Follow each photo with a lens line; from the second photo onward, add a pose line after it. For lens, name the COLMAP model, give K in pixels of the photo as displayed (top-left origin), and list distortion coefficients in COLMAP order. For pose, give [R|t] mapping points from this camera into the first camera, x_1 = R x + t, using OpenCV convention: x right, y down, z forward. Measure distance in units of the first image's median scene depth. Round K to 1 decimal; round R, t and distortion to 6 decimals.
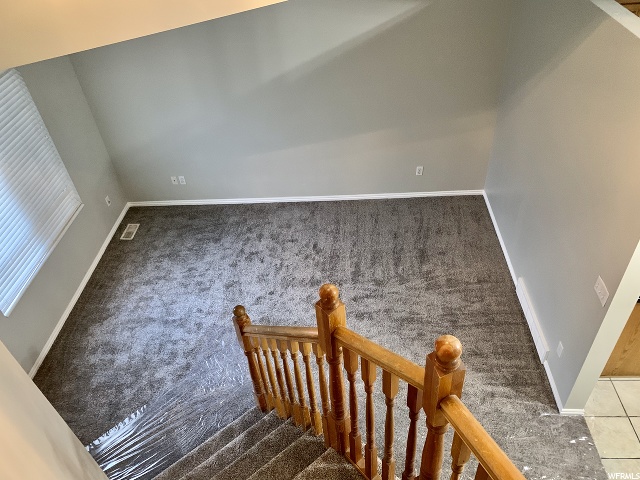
lens RADIAL K [[498.9, 0, 320.5], [0, 498.9, 238.2], [0, 0, 1]] dist [0.026067, -0.004720]
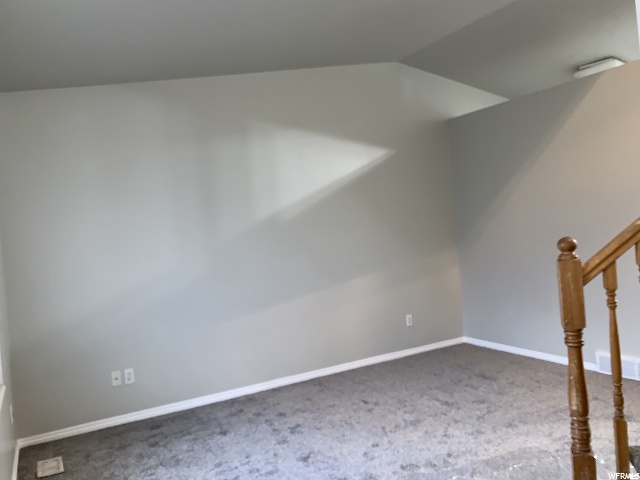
lens RADIAL K [[498.9, 0, 320.7], [0, 498.9, 239.8], [0, 0, 1]] dist [0.026067, -0.004720]
pose [[0.850733, 0.000149, 0.525598, -0.447346], [0.344265, 0.755473, -0.557443, 0.220990], [-0.397158, 0.655180, 0.642654, 0.395765]]
